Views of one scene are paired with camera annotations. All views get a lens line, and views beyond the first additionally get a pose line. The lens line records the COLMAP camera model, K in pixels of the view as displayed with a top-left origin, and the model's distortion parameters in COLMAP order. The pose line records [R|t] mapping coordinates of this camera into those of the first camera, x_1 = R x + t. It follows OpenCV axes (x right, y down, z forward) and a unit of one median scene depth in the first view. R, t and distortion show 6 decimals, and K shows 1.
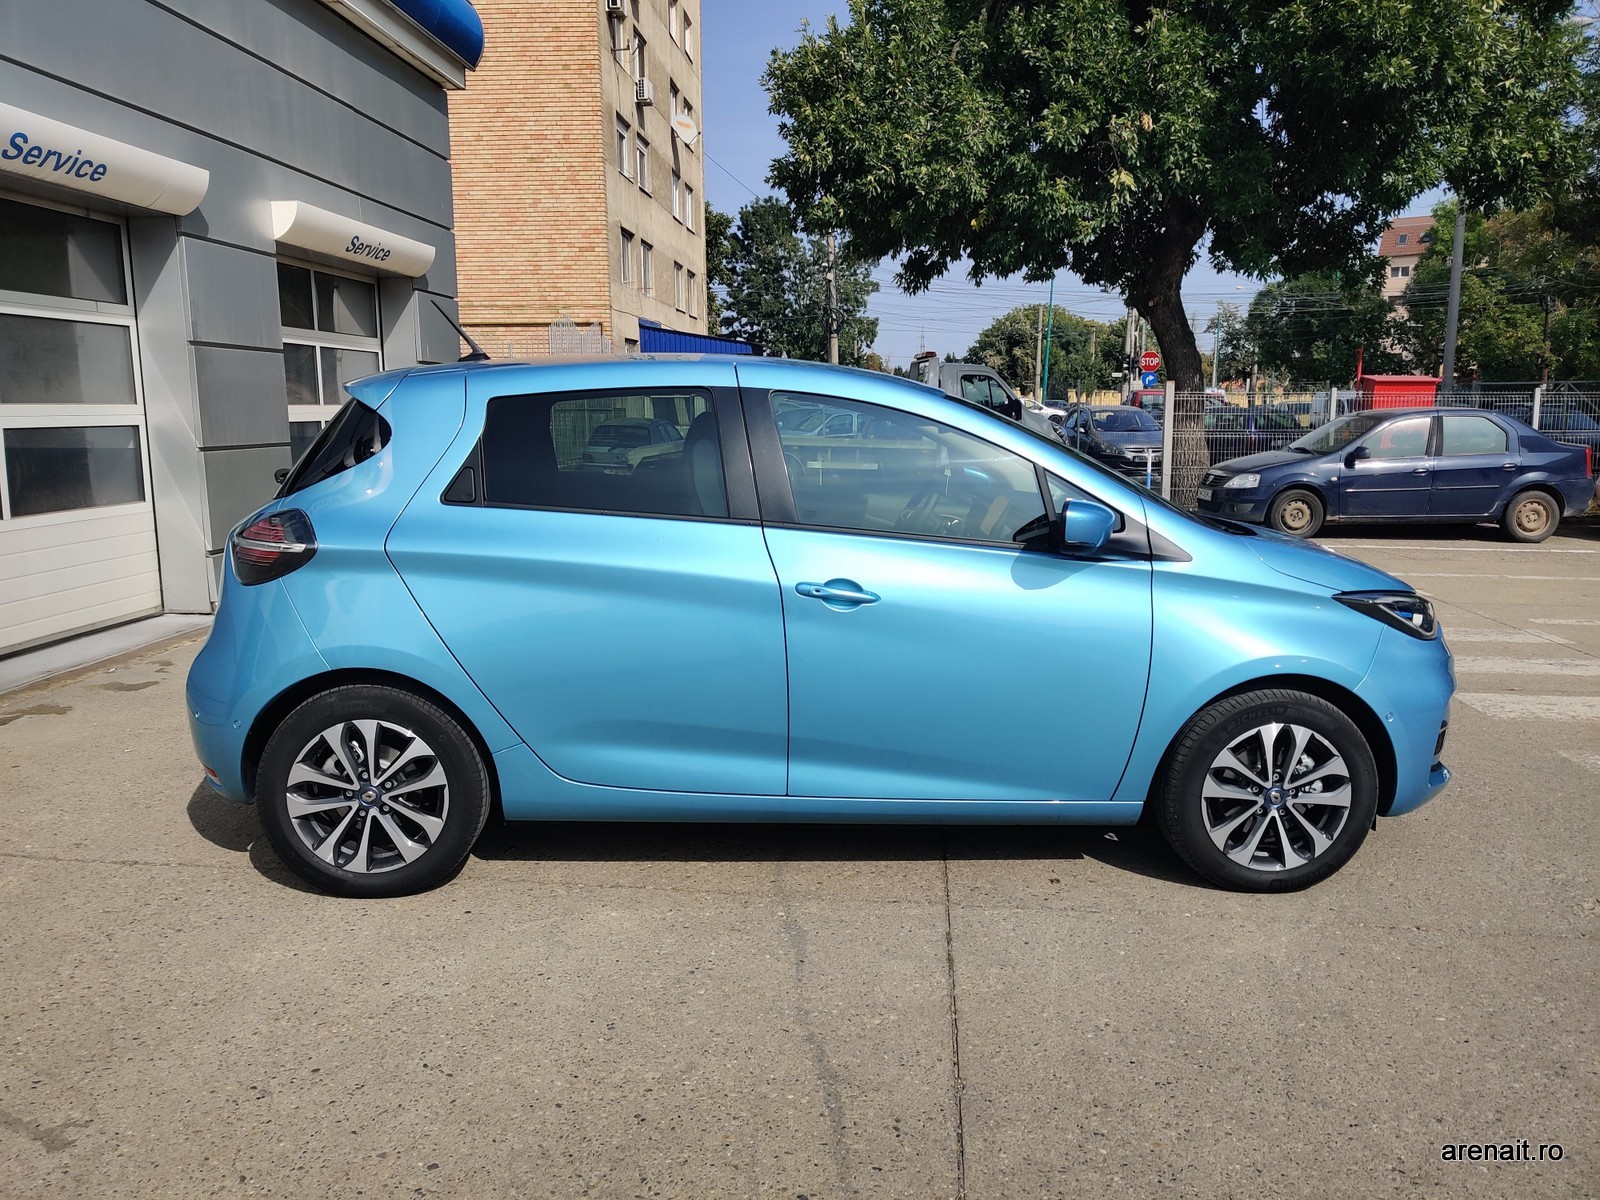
lens RADIAL K [[1184.4, 0, 788.6], [0, 1184.4, 584.5], [0, 0, 1]] dist [0.028841, -0.012152]
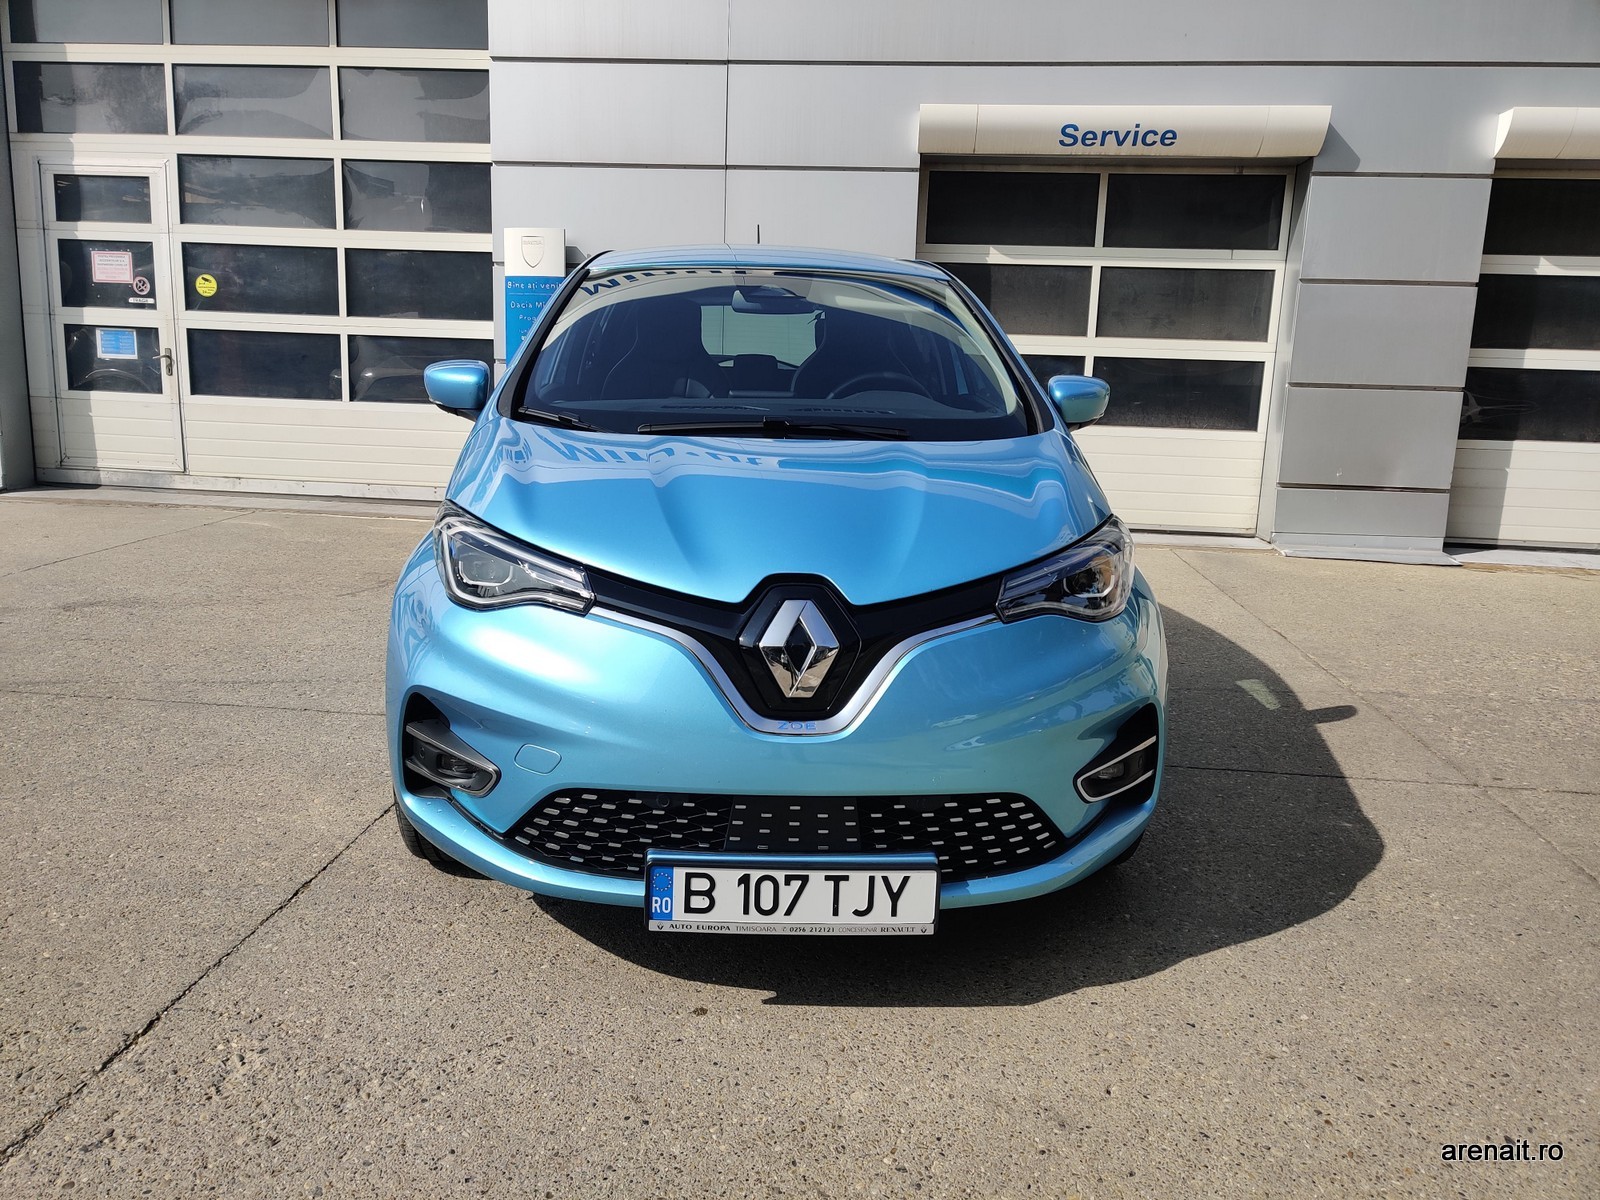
lens RADIAL K [[1184.4, 0, 784.2], [0, 1184.4, 594.0], [0, 0, 1]] dist [0.028841, -0.012152]
pose [[0.007144, 0.193273, -0.981119, 0.720998], [-0.180440, 0.965288, 0.188840, -0.067658], [0.983560, 0.175684, 0.041770, 0.710015]]
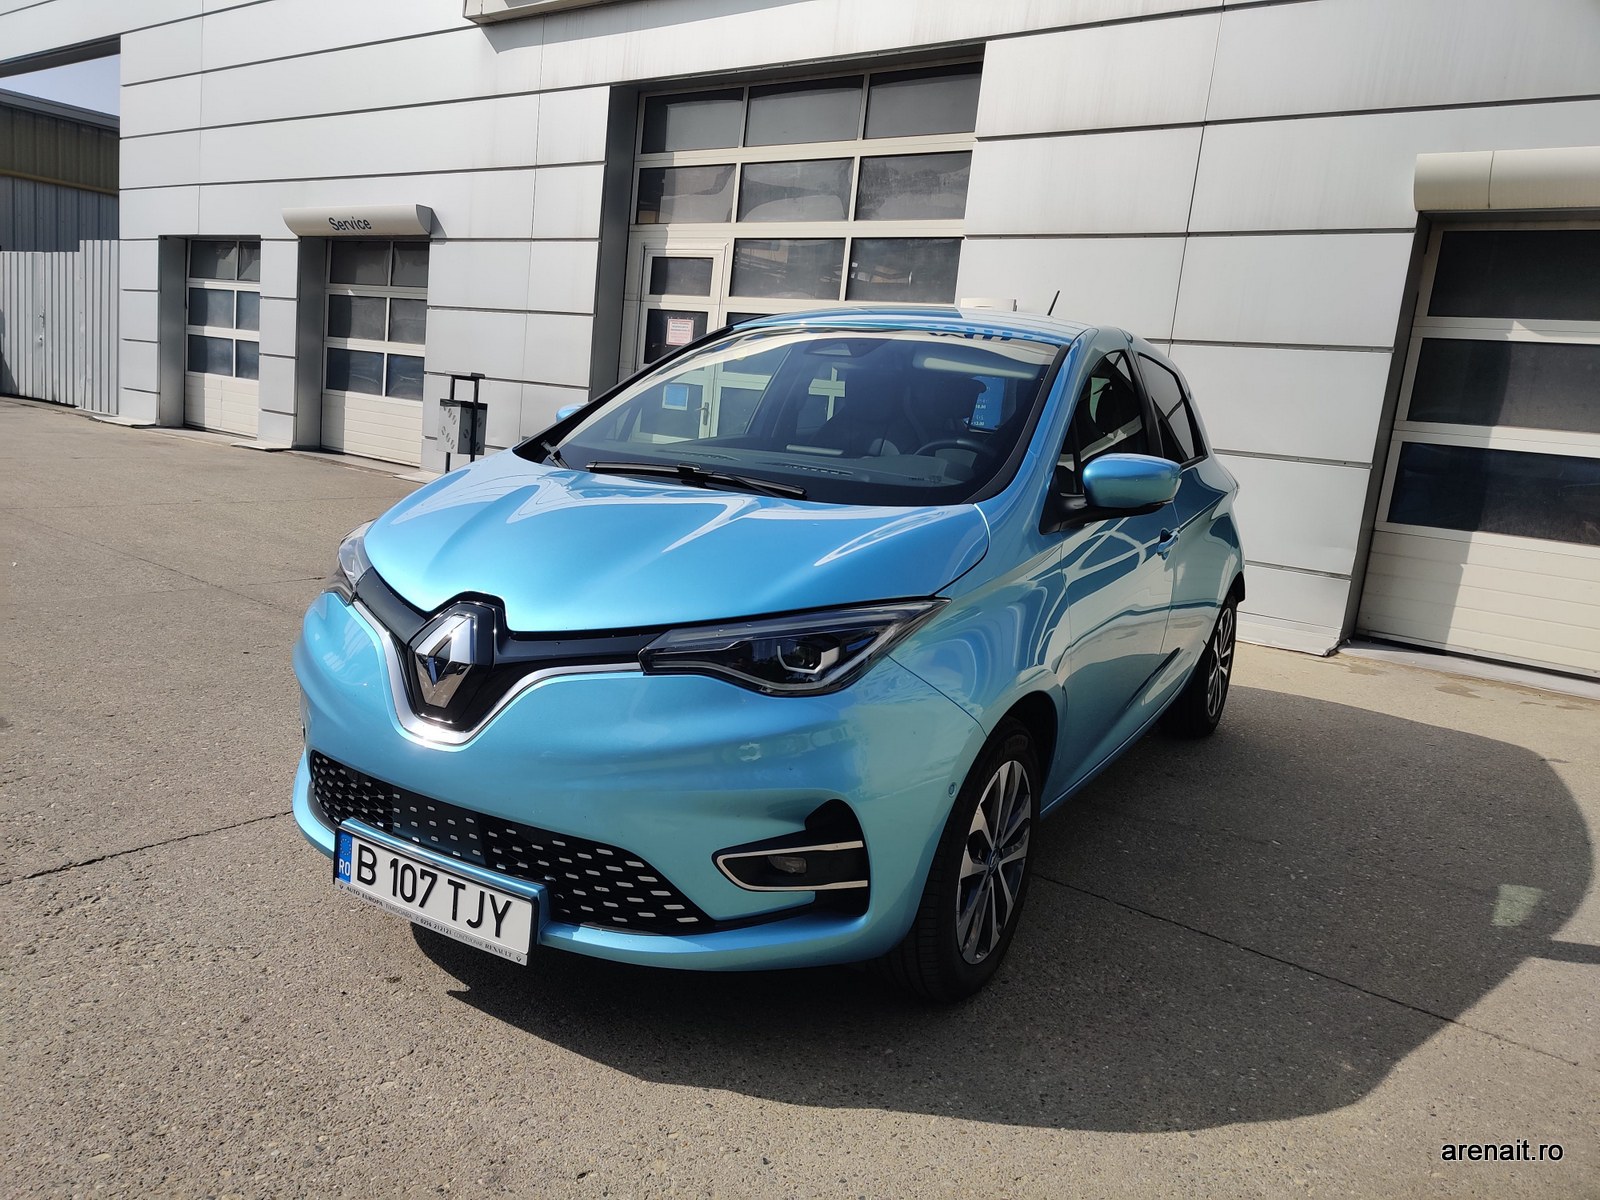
lens RADIAL K [[1184.4, 0, 789.1], [0, 1184.4, 610.4], [0, 0, 1]] dist [0.028841, -0.012152]
pose [[-0.528875, 0.105597, -0.842105, 0.638254], [-0.214805, 0.943268, 0.253188, -0.120518], [0.821066, 0.314793, -0.476188, 0.996468]]
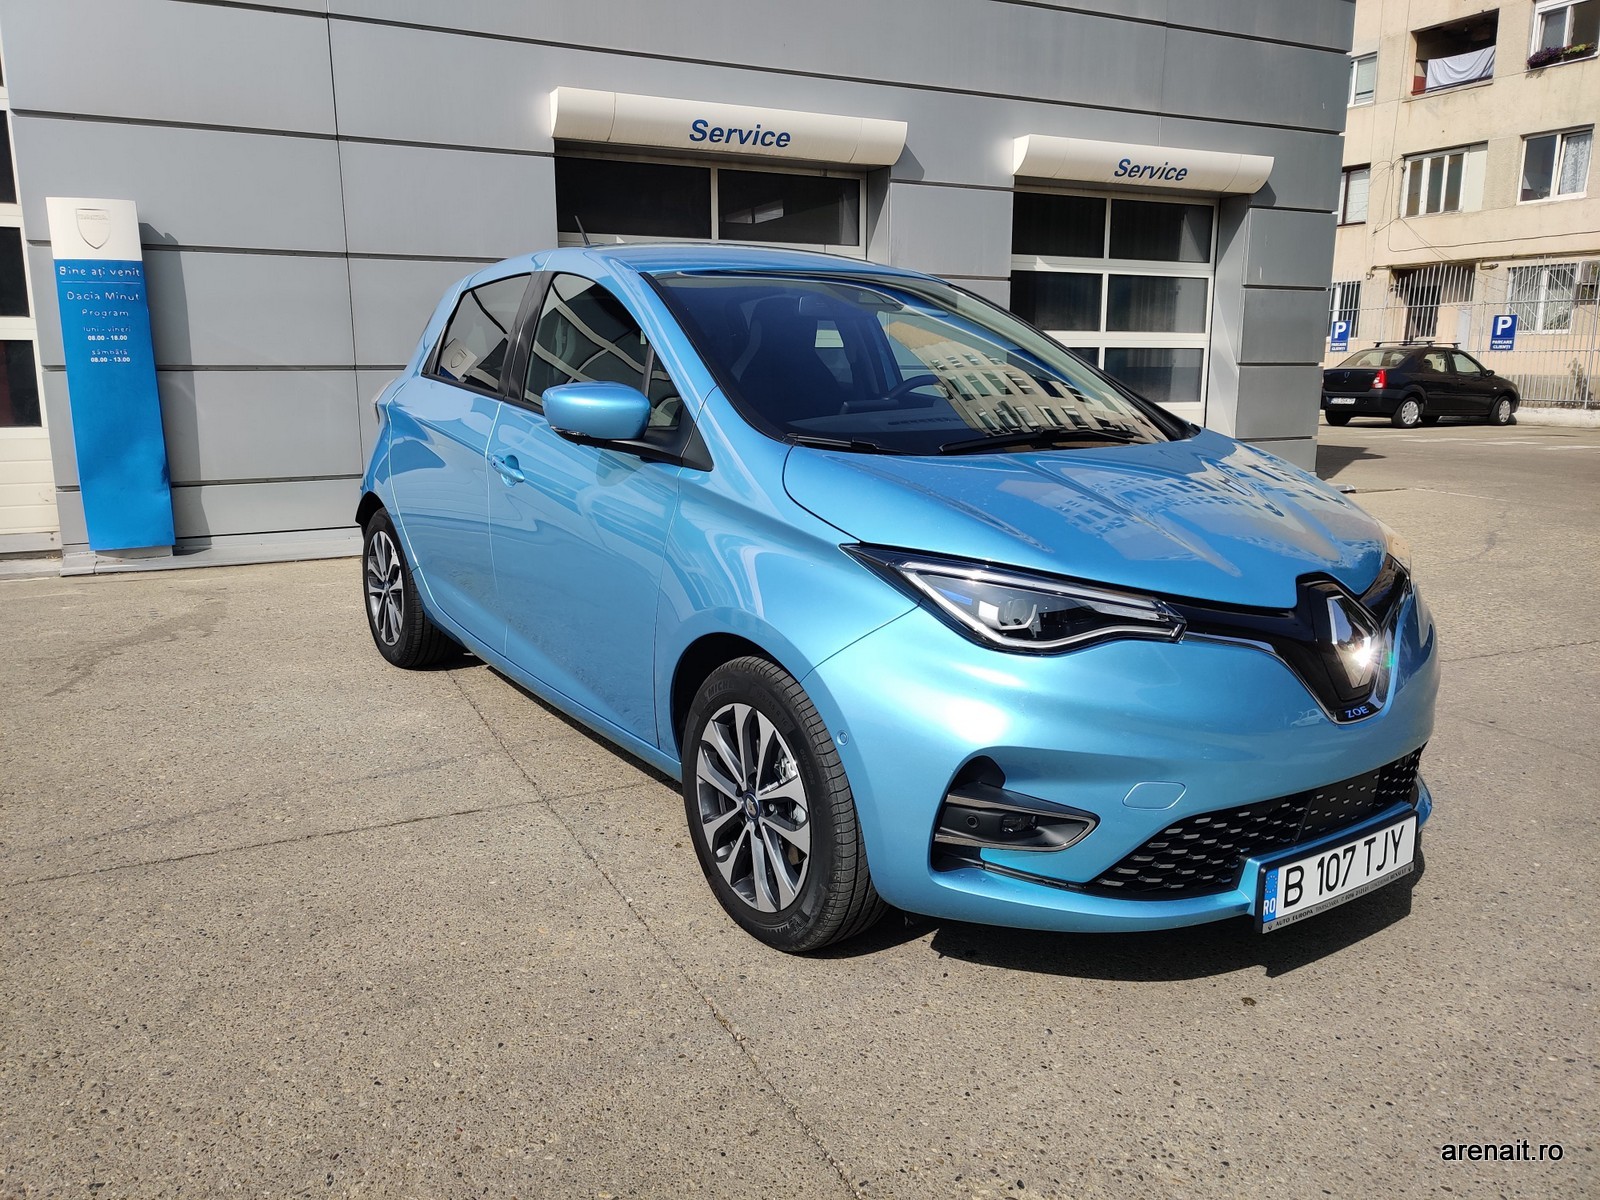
lens RADIAL K [[1184.4, 0, 790.9], [0, 1184.4, 592.4], [0, 0, 1]] dist [0.028841, -0.012152]
pose [[0.532790, 0.170323, -0.828930, 0.599416], [-0.130917, 0.984333, 0.118108, -0.023838], [0.836059, 0.045594, 0.546741, 0.368141]]
